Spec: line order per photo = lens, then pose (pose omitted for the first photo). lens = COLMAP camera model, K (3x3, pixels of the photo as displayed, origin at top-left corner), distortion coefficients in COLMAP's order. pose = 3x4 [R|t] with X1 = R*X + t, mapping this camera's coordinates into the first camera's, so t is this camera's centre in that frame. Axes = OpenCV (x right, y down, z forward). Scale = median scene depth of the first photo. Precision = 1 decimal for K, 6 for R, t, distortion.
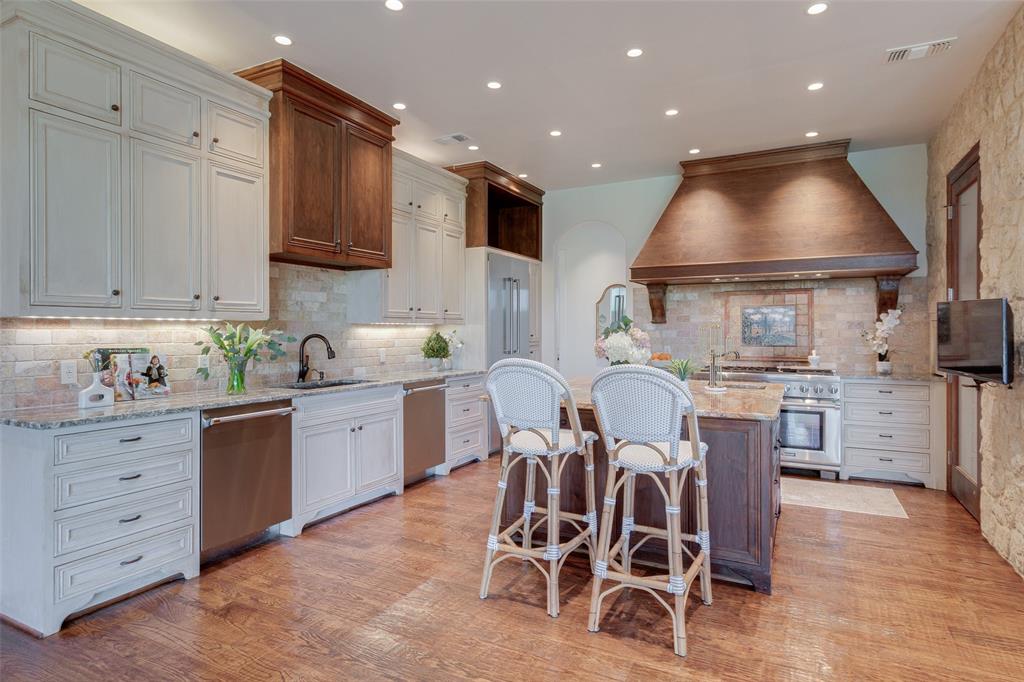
lens RADIAL K [[558.9, 0, 512.3], [0, 558.9, 334.7], [0, 0, 1]] dist [-0.000456, -0.000353]
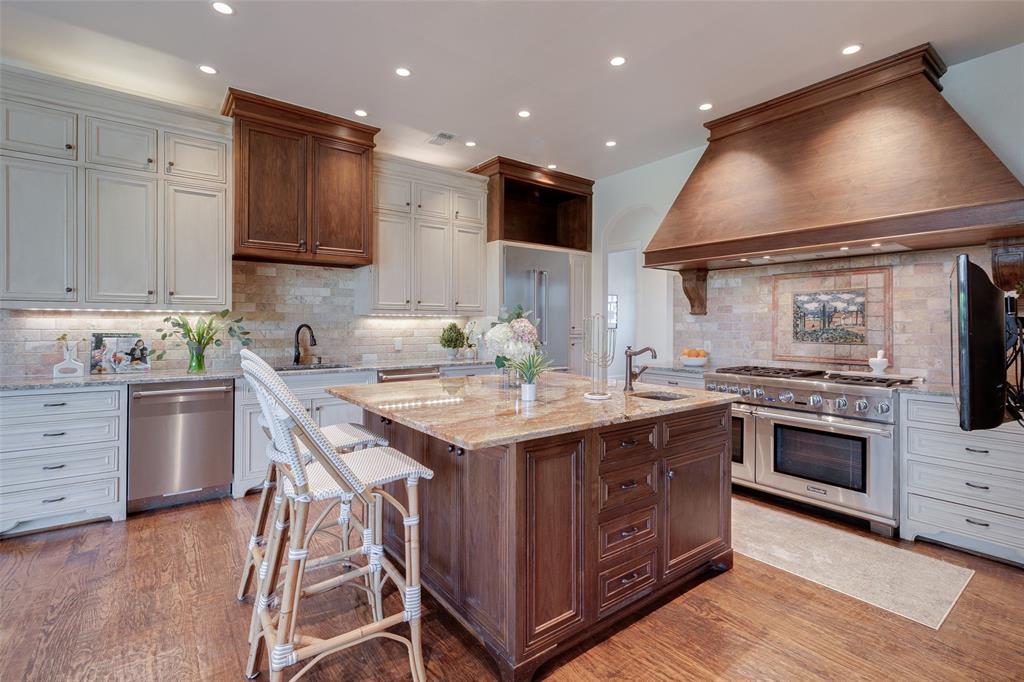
lens RADIAL K [[475.4, 0, 516.8], [0, 475.4, 326.0], [0, 0, 1]] dist [0.002364, -0.000959]
pose [[0.904142, 0.006758, -0.427179, 0.418847], [-0.008158, 0.999966, -0.001447, 0.000967], [0.427155, 0.004793, 0.904166, 0.270052]]
